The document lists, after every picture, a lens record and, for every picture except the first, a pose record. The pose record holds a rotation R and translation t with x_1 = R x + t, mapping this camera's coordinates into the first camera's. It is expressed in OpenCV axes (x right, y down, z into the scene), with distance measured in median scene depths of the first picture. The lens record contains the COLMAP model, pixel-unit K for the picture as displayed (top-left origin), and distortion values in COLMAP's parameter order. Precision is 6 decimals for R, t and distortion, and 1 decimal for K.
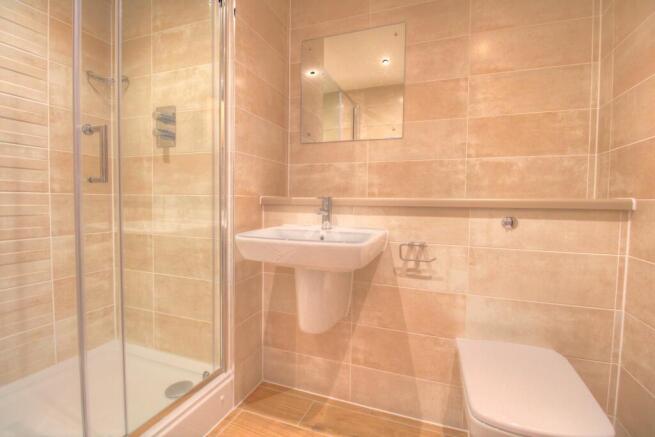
lens RADIAL K [[306.4, 0, 330.5], [0, 306.4, 215.8], [0, 0, 1]] dist [0.001167, -0.013513]
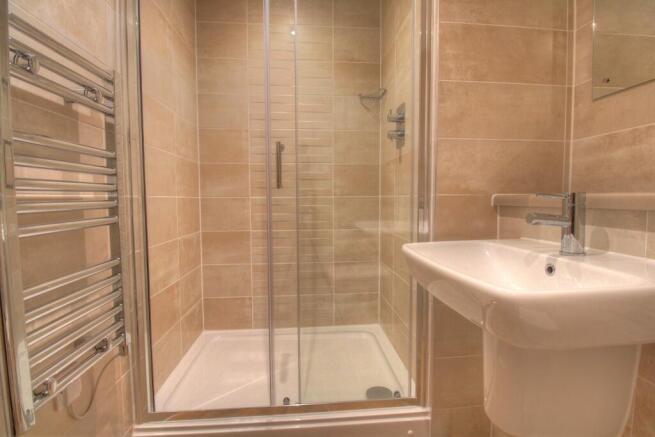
lens RADIAL K [[306.4, 0, 330.5], [0, 306.4, 215.8], [0, 0, 1]] dist [0.001167, -0.013513]
pose [[0.430901, 0.034645, -0.901734, 0.280462], [-0.031261, 0.999236, 0.023453, -0.020805], [0.901858, 0.018083, 0.431655, 0.398472]]
